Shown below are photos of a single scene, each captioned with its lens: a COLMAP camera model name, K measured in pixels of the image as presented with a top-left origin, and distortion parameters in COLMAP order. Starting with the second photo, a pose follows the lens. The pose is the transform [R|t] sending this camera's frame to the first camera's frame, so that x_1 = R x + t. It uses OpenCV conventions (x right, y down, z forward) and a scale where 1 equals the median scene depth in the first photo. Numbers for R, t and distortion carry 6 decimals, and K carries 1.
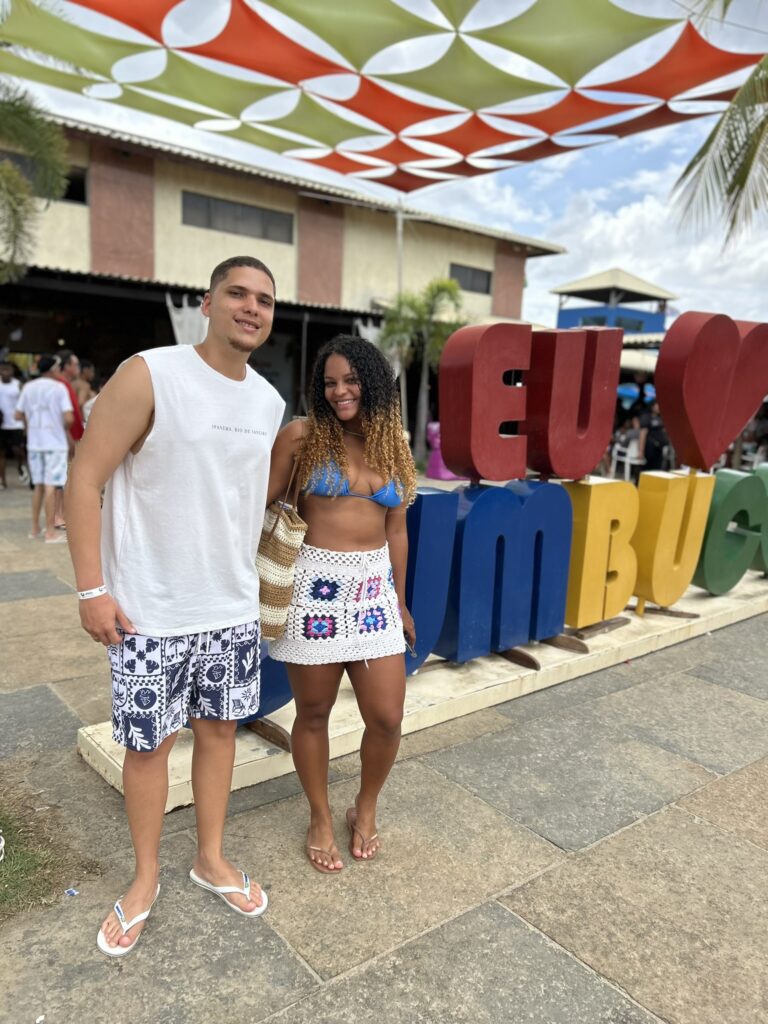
lens RADIAL K [[768.1, 0, 378.1], [0, 768.1, 520.8], [0, 0, 1]] dist [0.044319, -0.051500]
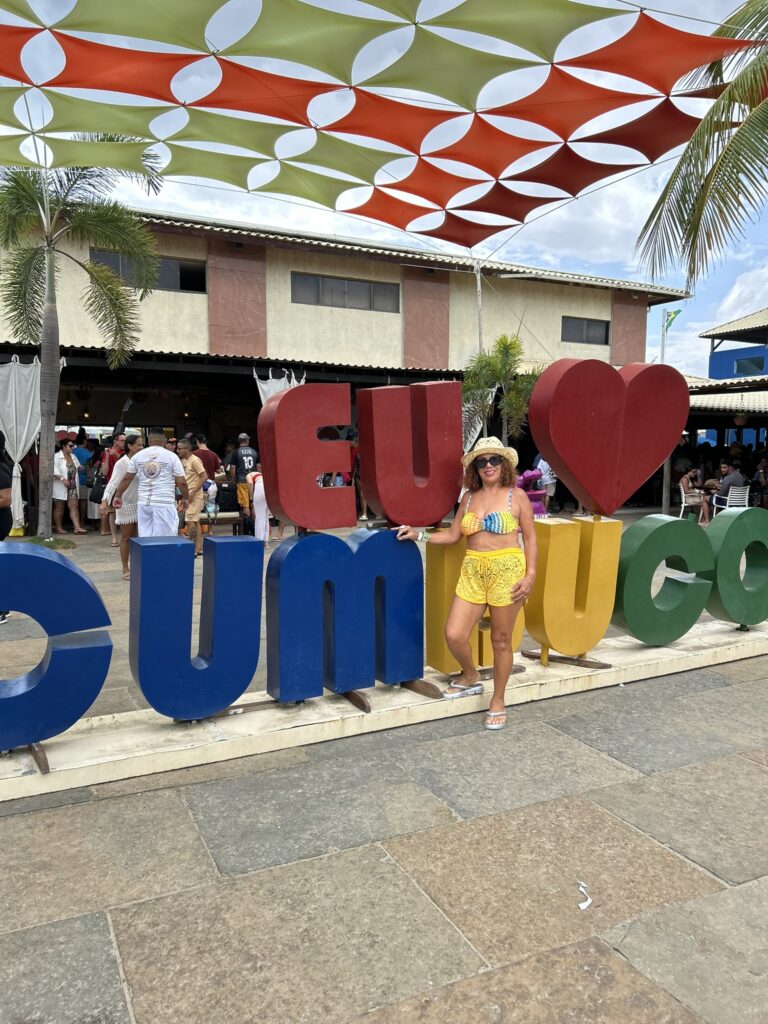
lens RADIAL K [[768.1, 0, 387.9], [0, 768.1, 511.3], [0, 0, 1]] dist [0.044319, -0.051500]
pose [[0.977747, -0.024274, -0.208378, 0.352282], [0.006372, 0.996261, -0.086157, 0.011977], [0.209690, 0.082912, 0.974246, -0.011960]]
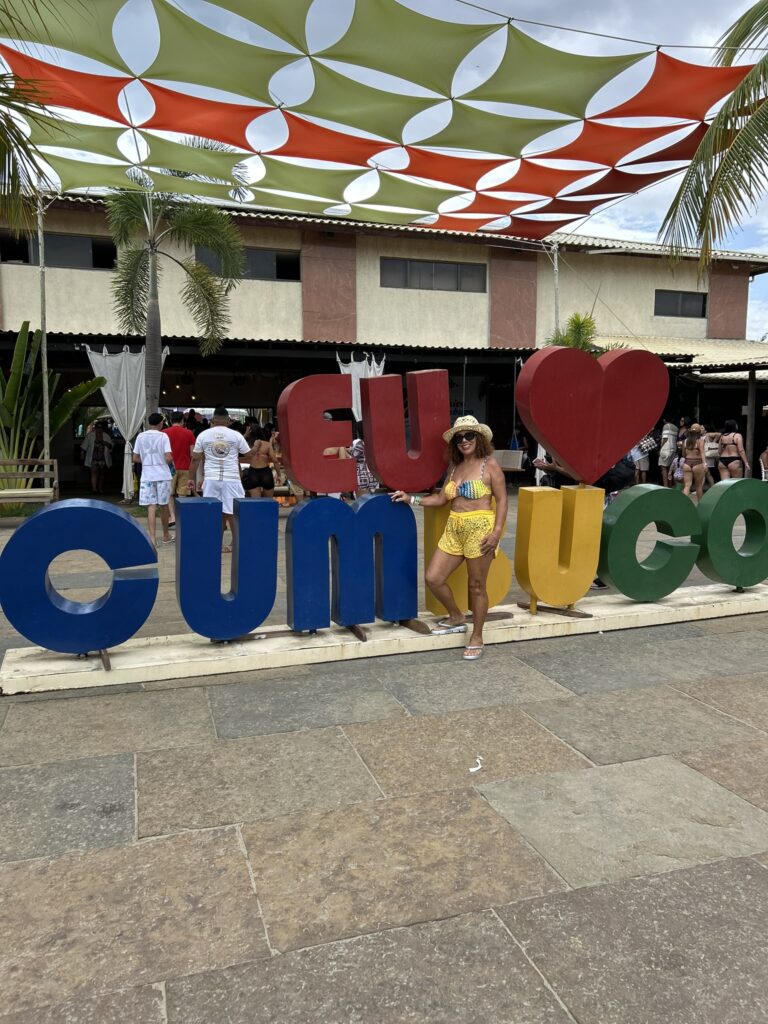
lens RADIAL K [[768.1, 0, 389.8], [0, 768.1, 507.9], [0, 0, 1]] dist [0.044319, -0.051500]
pose [[0.938545, -0.011552, -0.344962, 0.531550], [-0.010180, 0.998078, -0.061121, 0.039667], [0.345005, 0.060877, 0.936624, -0.140273]]
